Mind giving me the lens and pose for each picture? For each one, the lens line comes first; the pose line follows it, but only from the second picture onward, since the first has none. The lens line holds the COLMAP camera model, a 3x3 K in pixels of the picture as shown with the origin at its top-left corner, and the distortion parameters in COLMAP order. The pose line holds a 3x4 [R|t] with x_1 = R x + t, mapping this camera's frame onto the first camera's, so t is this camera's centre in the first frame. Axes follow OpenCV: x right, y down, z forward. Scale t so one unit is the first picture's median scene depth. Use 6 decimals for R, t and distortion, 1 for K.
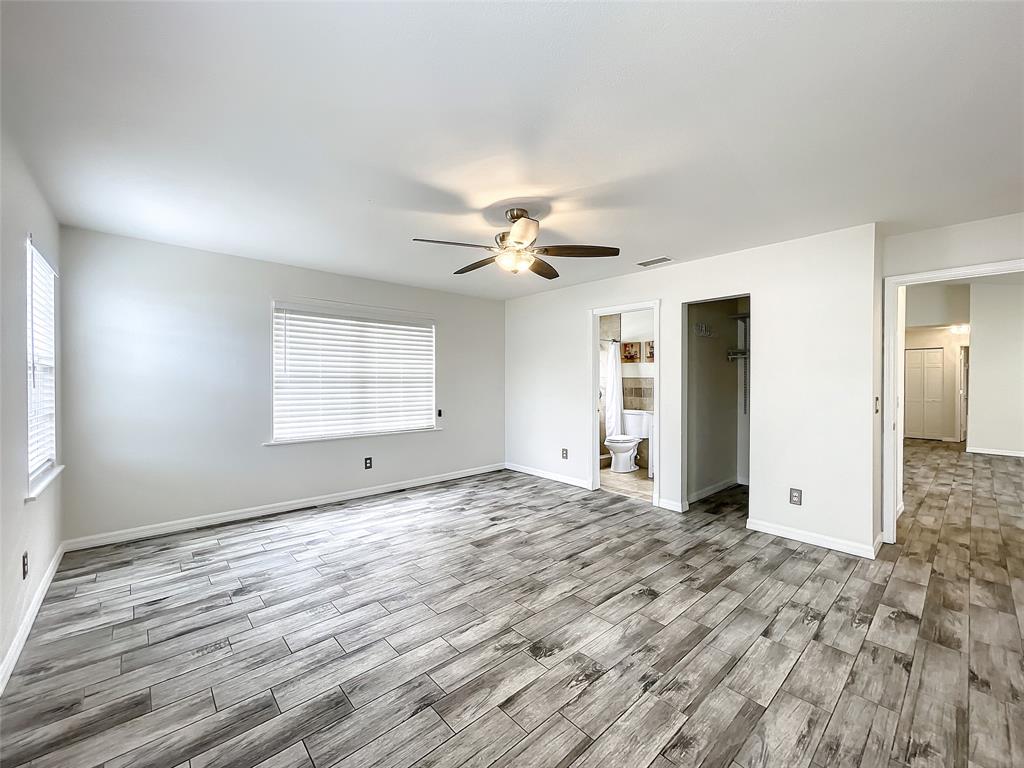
lens RADIAL K [[416.8, 0, 510.4], [0, 416.8, 384.8], [0, 0, 1]] dist [0.001657, 0.000384]
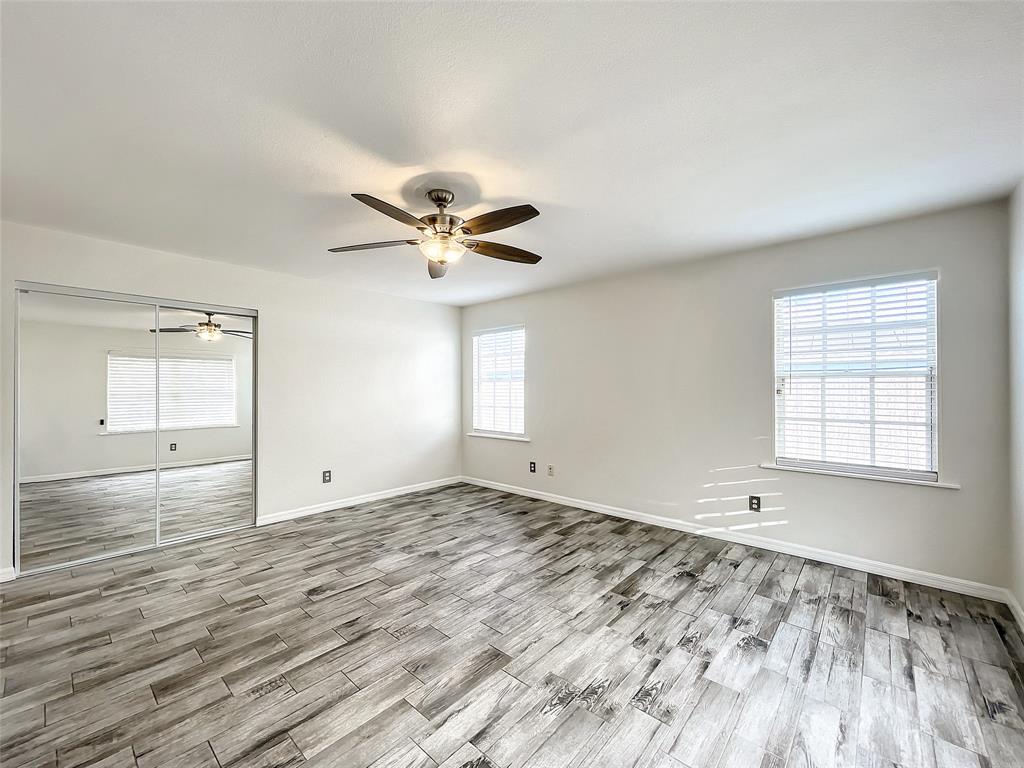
lens RADIAL K [[419.3, 0, 511.0], [0, 419.3, 384.2], [0, 0, 1]] dist [0.001919, 0.000227]
pose [[-0.993503, -0.002839, -0.113774, -0.028764], [-0.002907, 0.999996, 0.000432, -0.020714], [0.113773, 0.000760, -0.993507, 1.795533]]
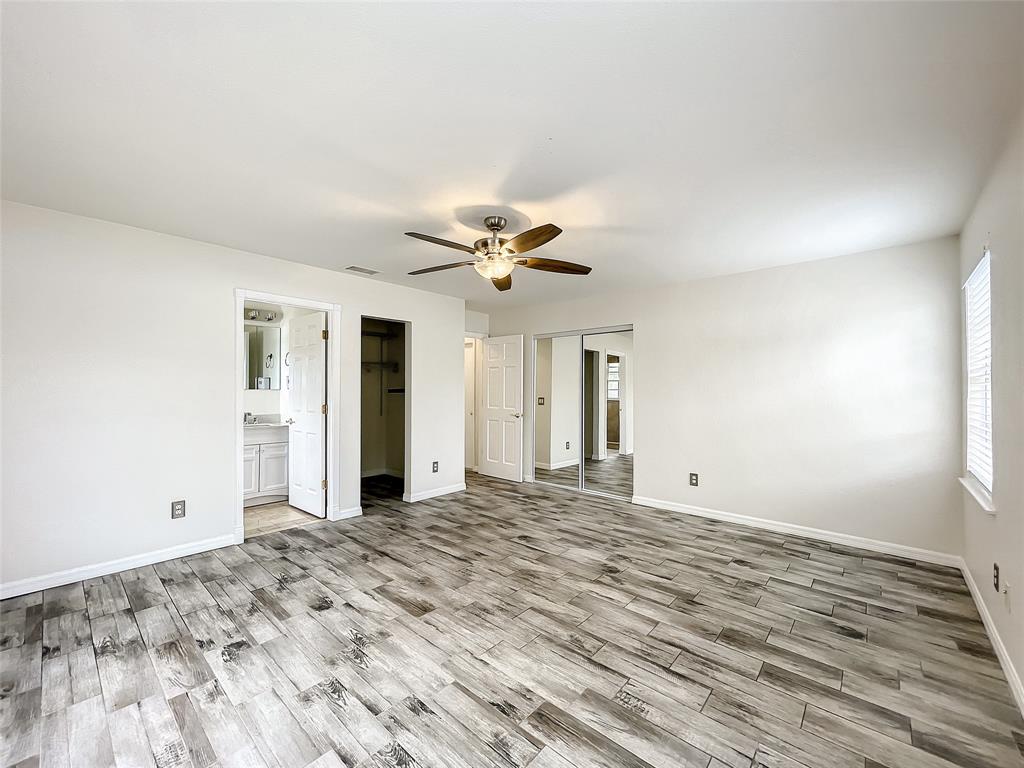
lens RADIAL K [[416.7, 0, 507.2], [0, 416.7, 388.0], [0, 0, 1]] dist [0.003247, 0.001128]
pose [[-0.108014, -0.001471, 0.994148, -0.927529], [0.007895, 0.999966, 0.002338, -0.016572], [-0.994118, 0.008101, -0.107999, 1.030867]]
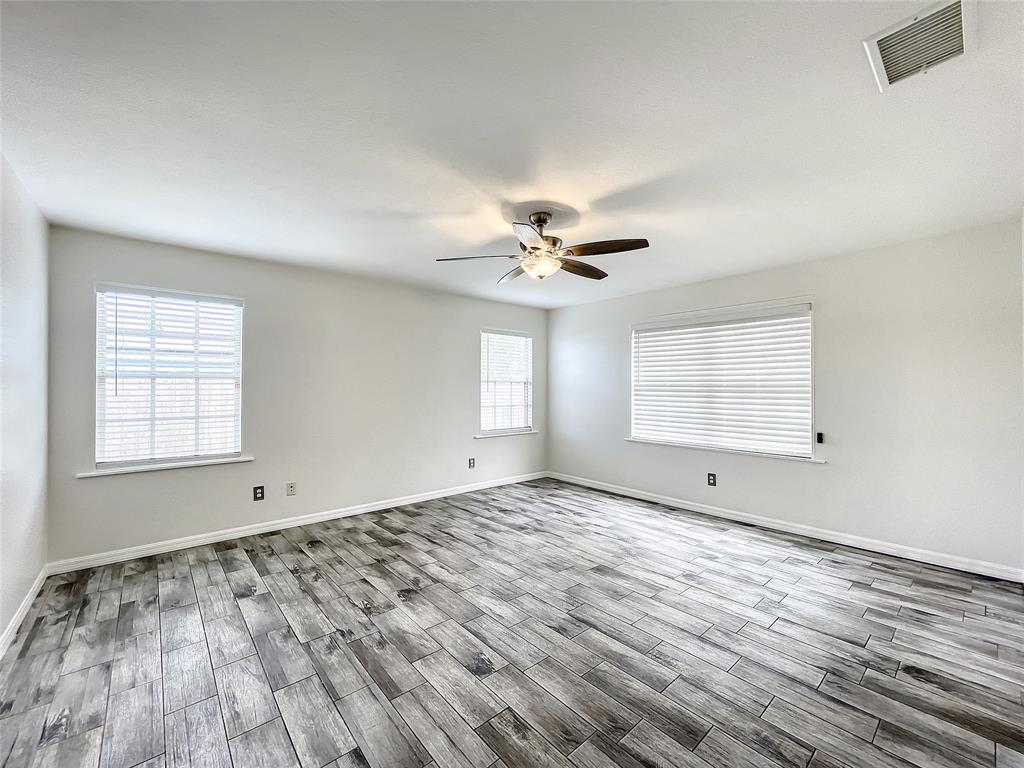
lens RADIAL K [[416.7, 0, 507.2], [0, 416.7, 388.0], [0, 0, 1]] dist [0.003247, 0.001128]
pose [[-0.022091, -0.001999, -0.999754, 0.937659], [-0.011677, 0.999930, -0.001741, -0.010411], [0.999688, 0.011636, -0.022113, 0.903102]]
